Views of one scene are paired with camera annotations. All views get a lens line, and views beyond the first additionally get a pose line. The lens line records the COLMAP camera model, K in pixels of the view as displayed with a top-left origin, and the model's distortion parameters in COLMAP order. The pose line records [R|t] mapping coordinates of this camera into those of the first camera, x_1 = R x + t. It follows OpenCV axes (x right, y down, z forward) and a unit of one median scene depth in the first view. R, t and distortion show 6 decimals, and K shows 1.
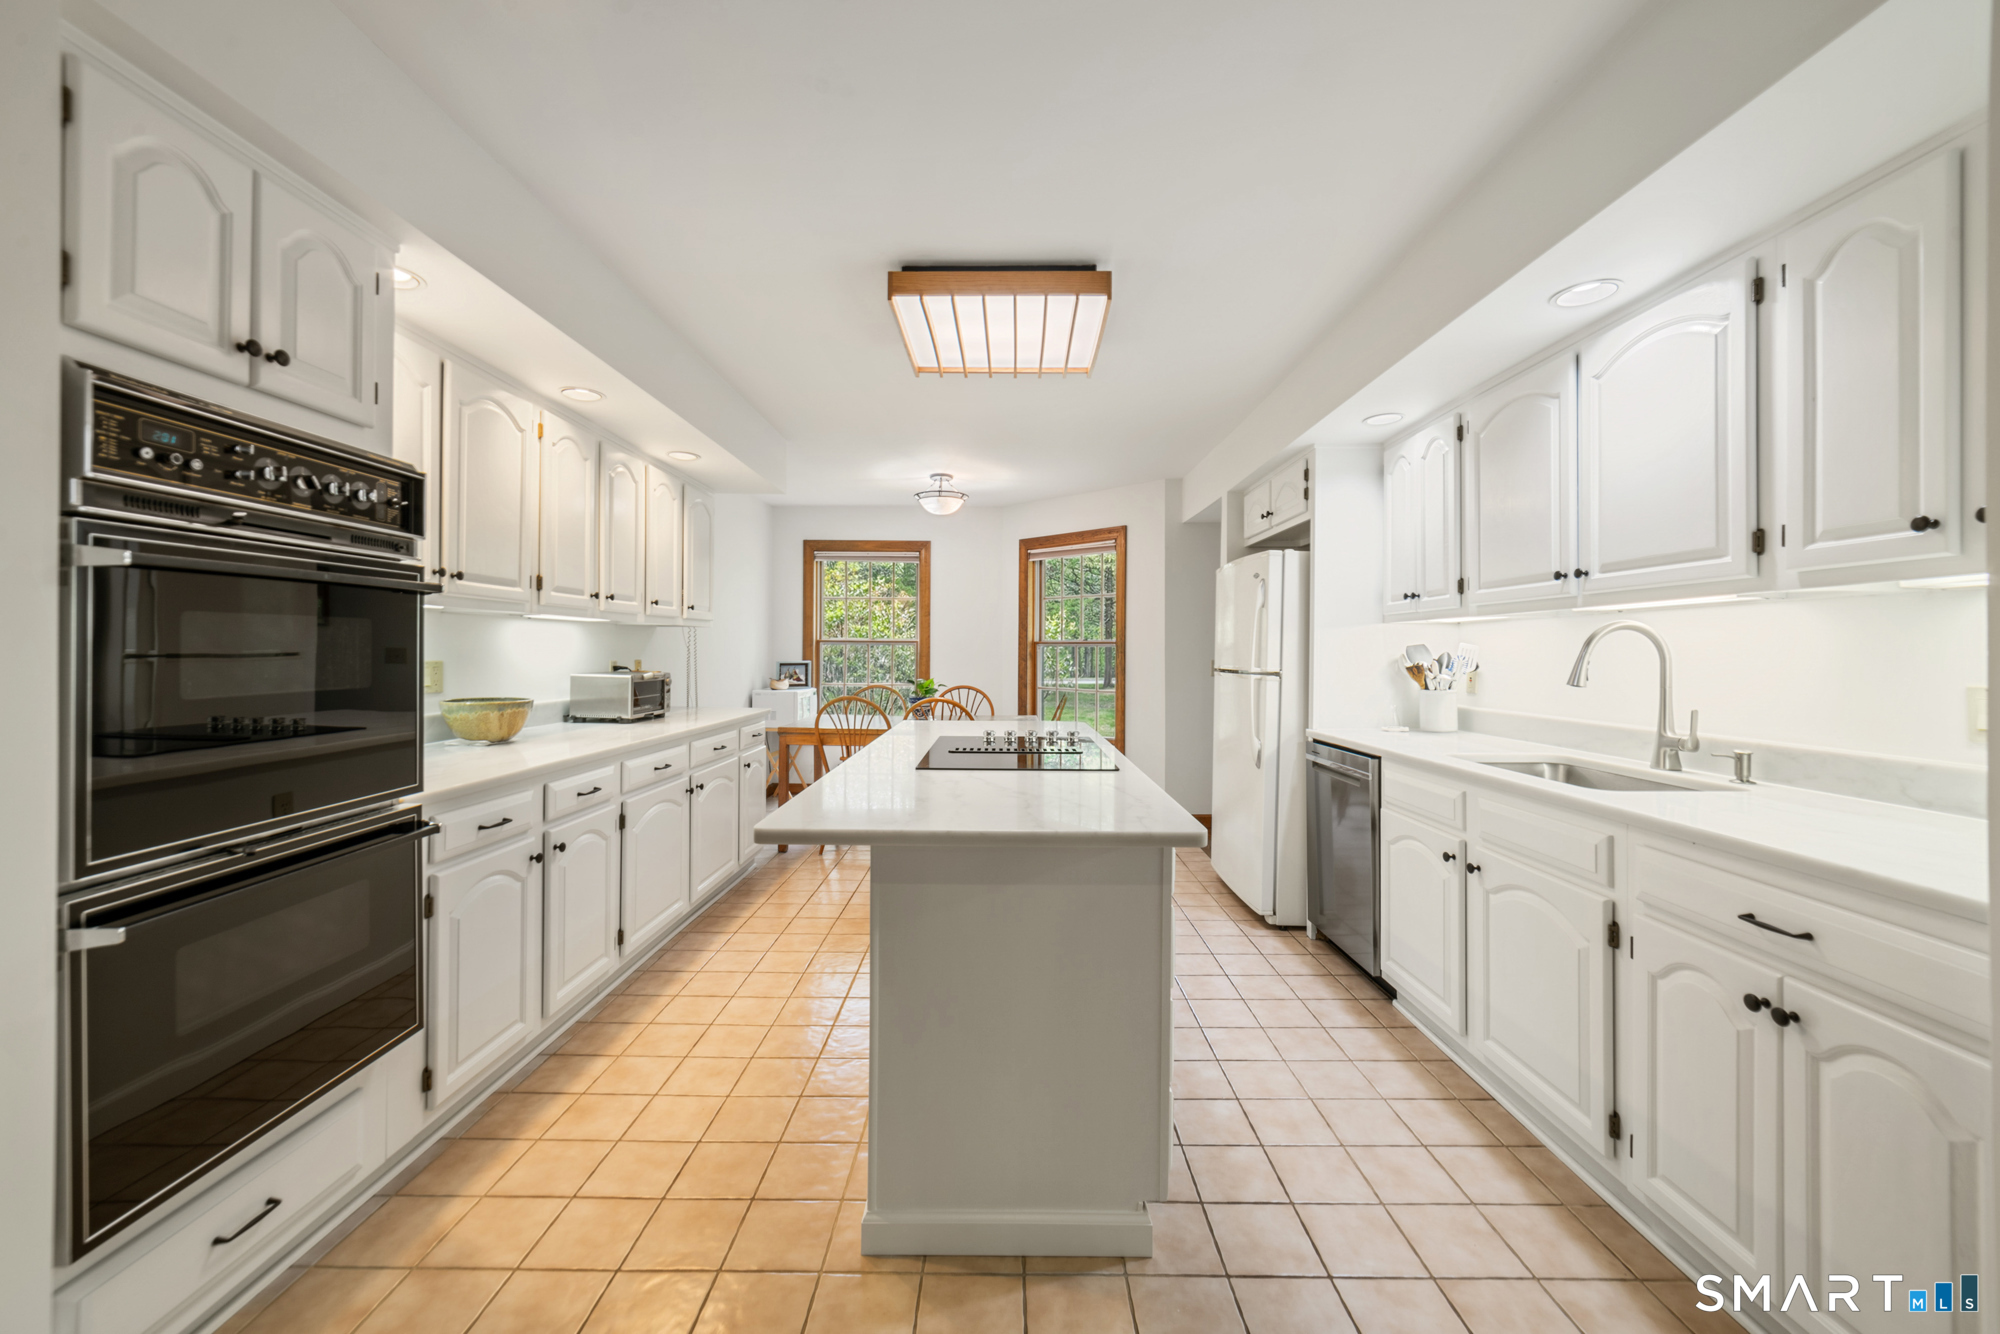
lens RADIAL K [[769.1, 0, 1020.4], [0, 769.1, 649.0], [0, 0, 1]] dist [-0.000153, 0.002091]
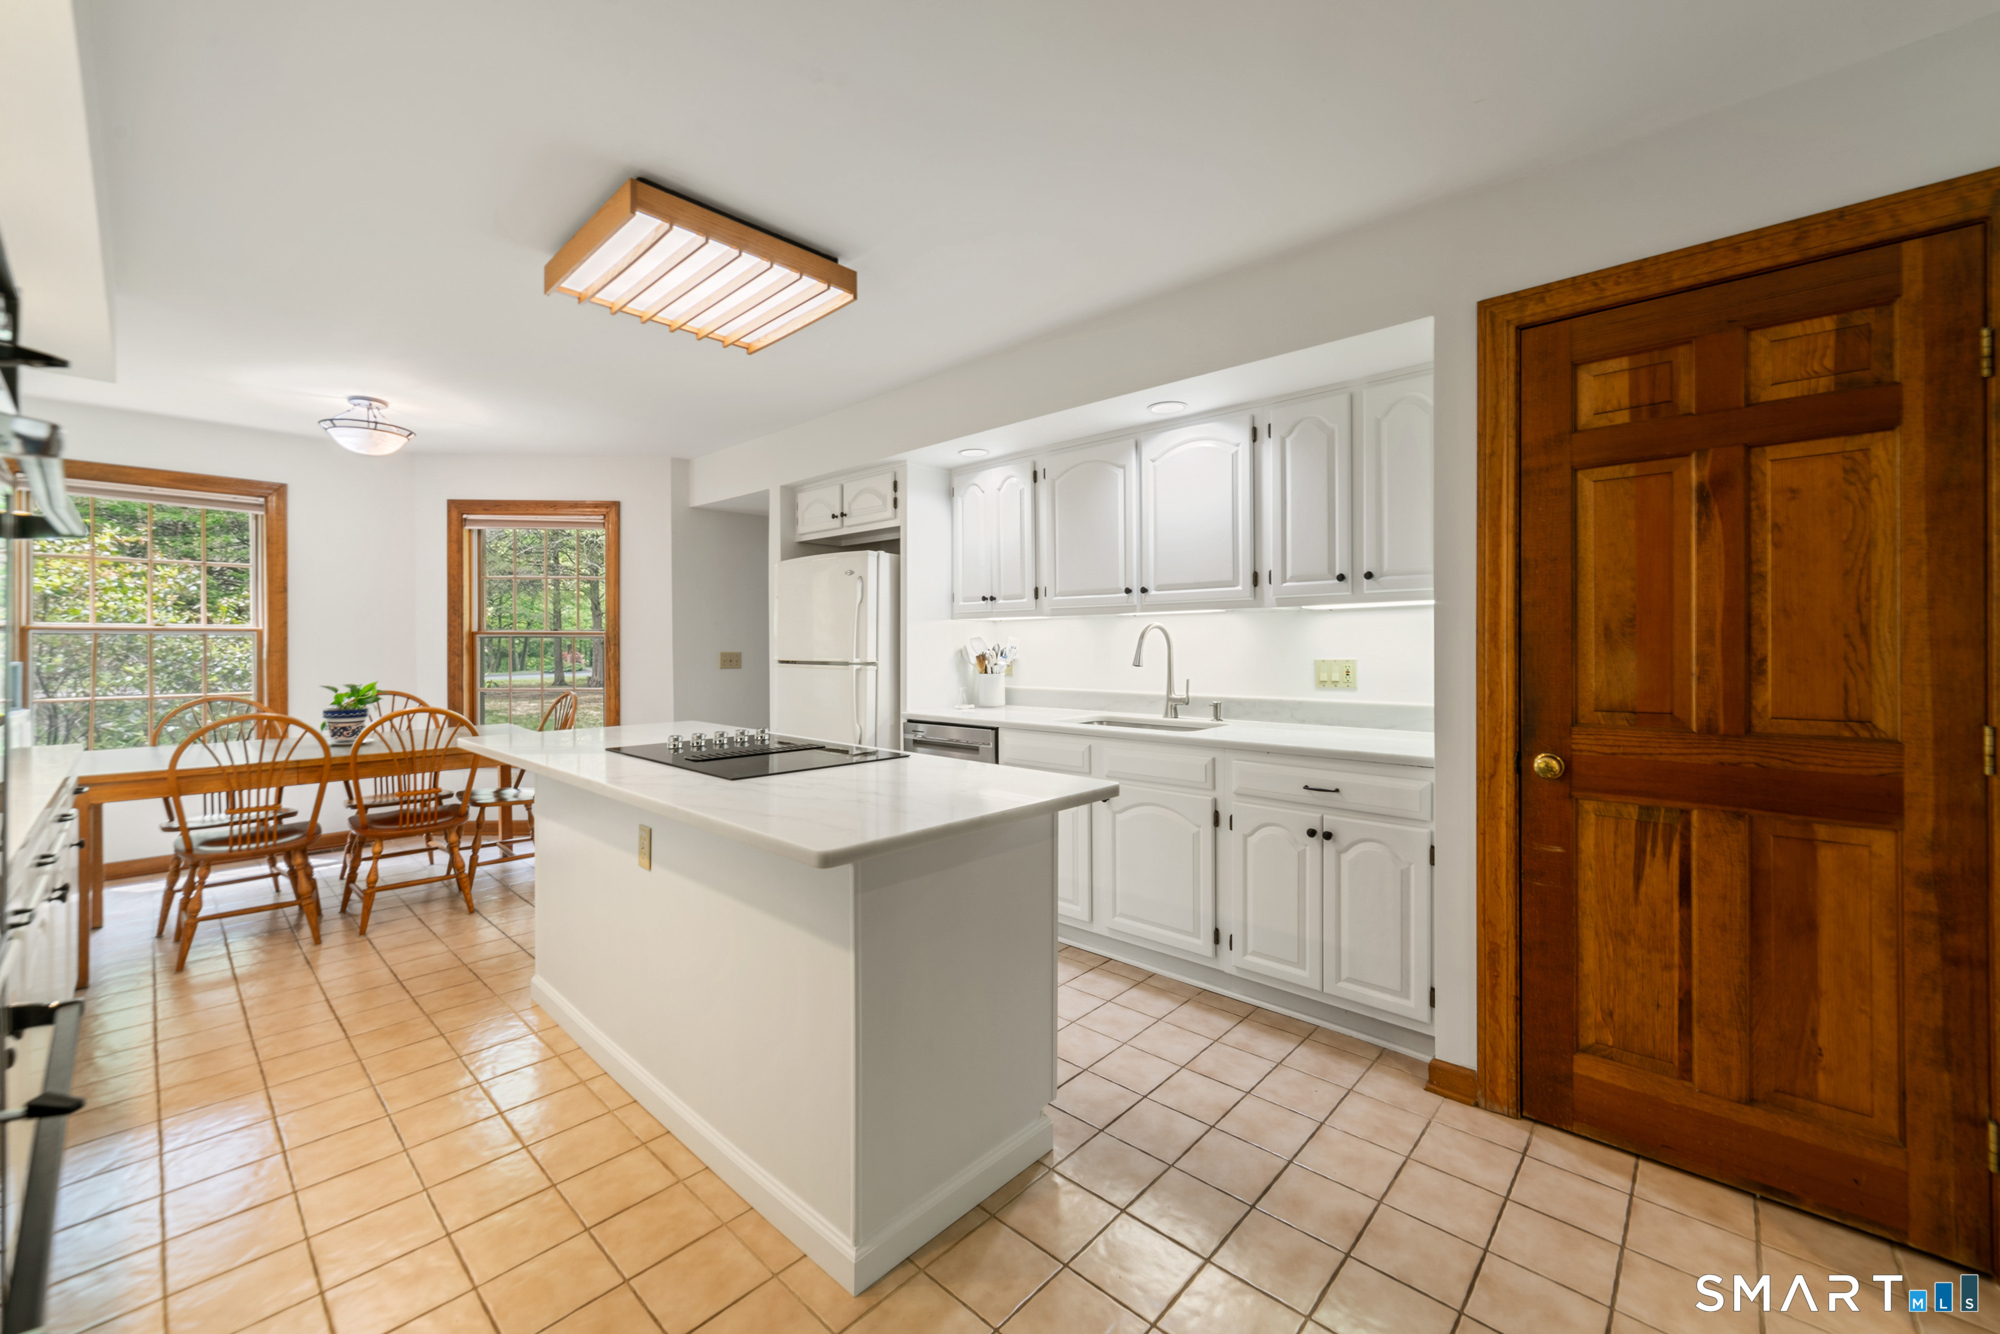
lens RADIAL K [[769.1, 0, 1020.4], [0, 769.1, 649.0], [0, 0, 1]] dist [-0.000153, 0.002091]
pose [[0.677850, -0.007685, 0.735160, -0.516950], [0.001046, 0.999954, 0.009488, 0.001101], [-0.735199, -0.005663, 0.677827, 0.161591]]
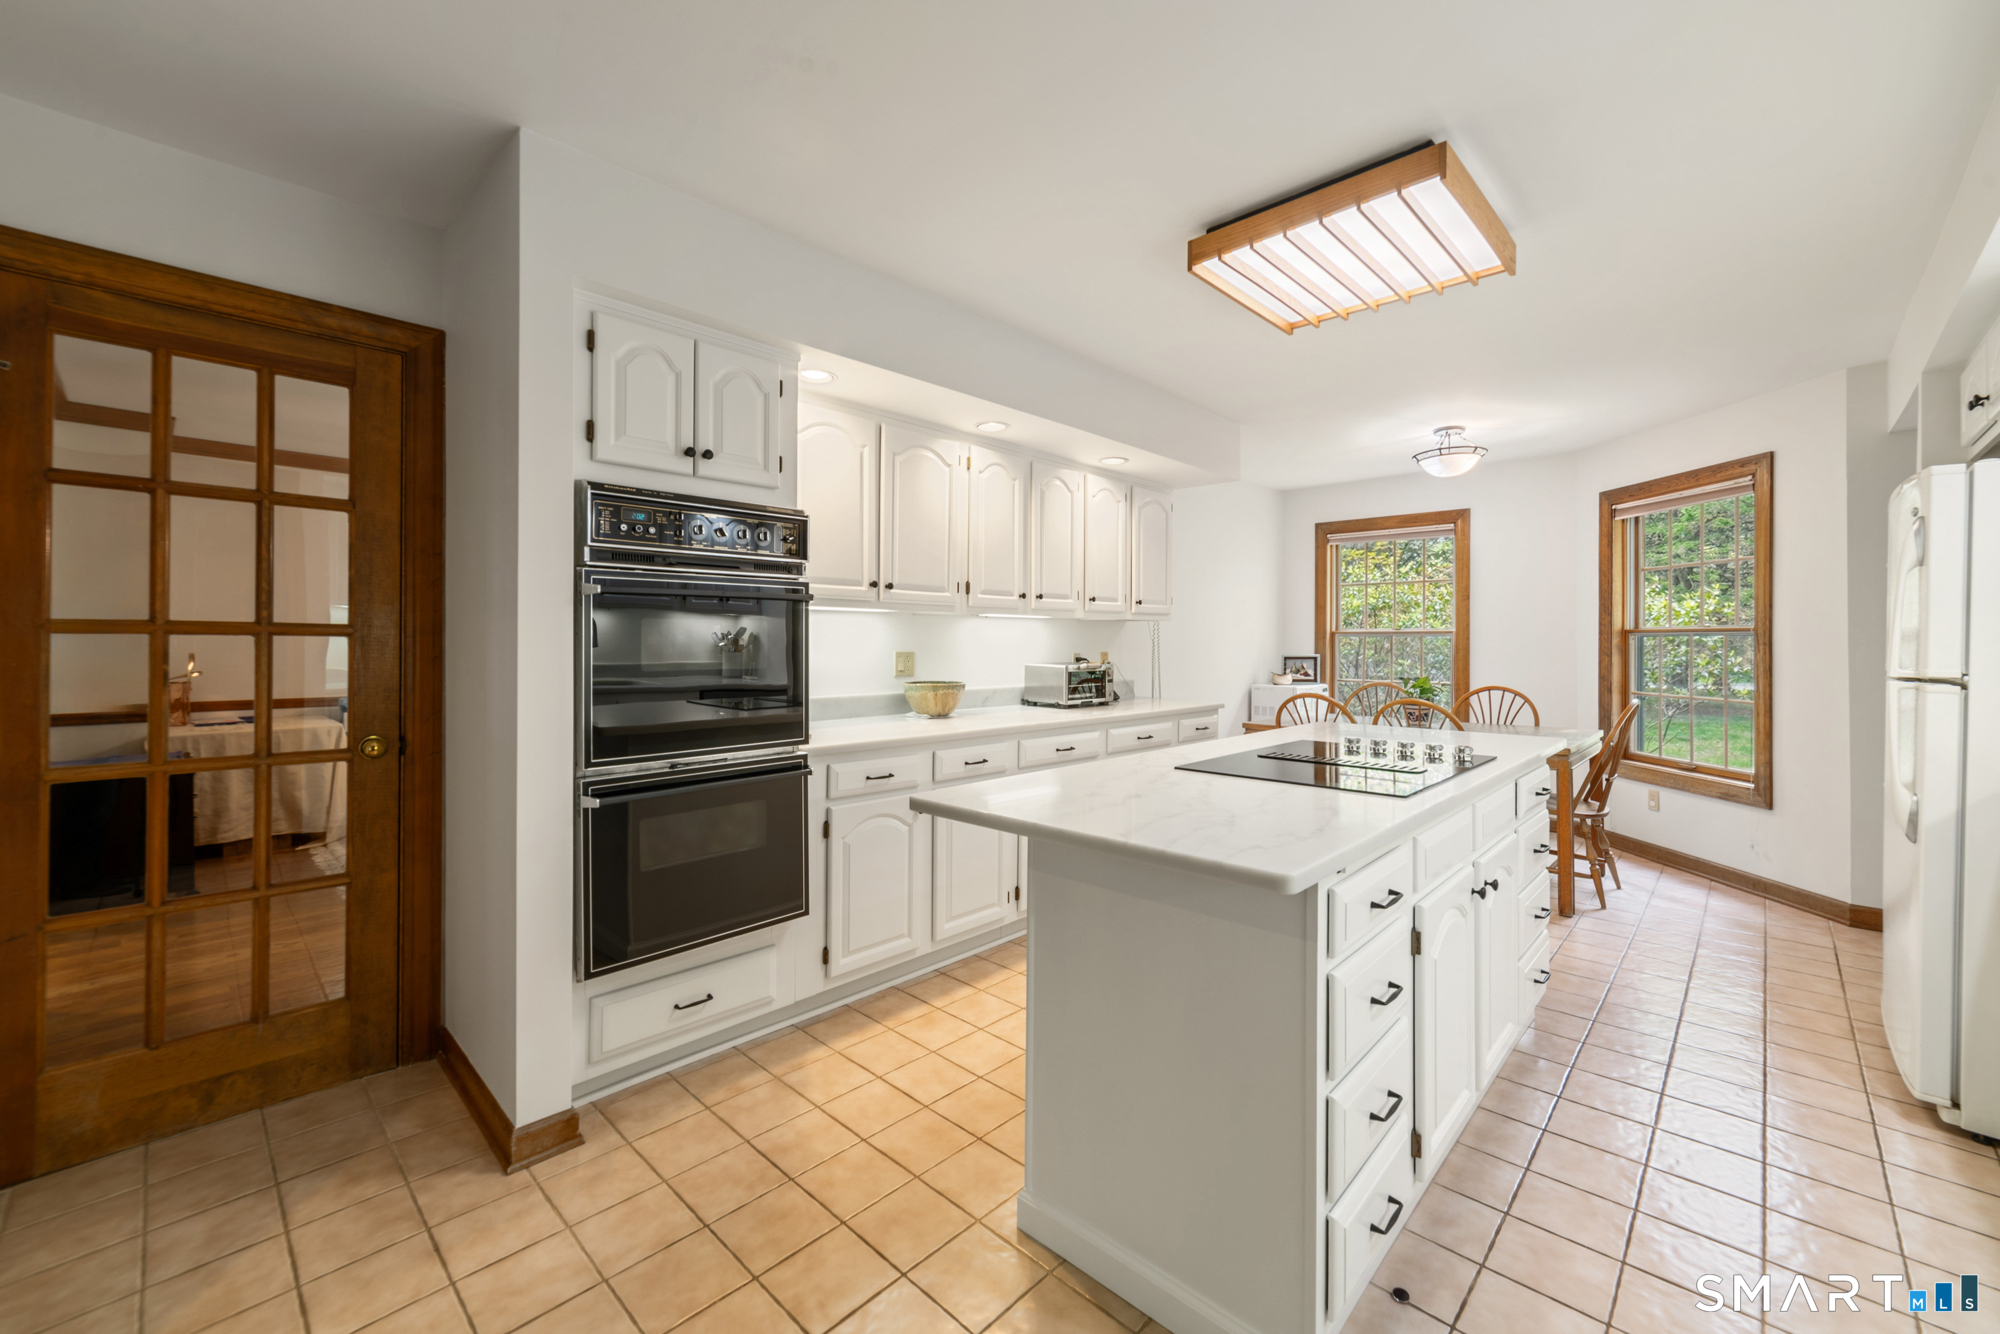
lens RADIAL K [[818.4, 0, 1025.4], [0, 818.4, 638.5], [0, 0, 1]] dist [0.001330, 0.000604]
pose [[0.728215, -0.006885, -0.685315, 0.388269], [0.002941, 0.999972, -0.006921, 0.004523], [0.685343, 0.003025, 0.728214, 0.143460]]
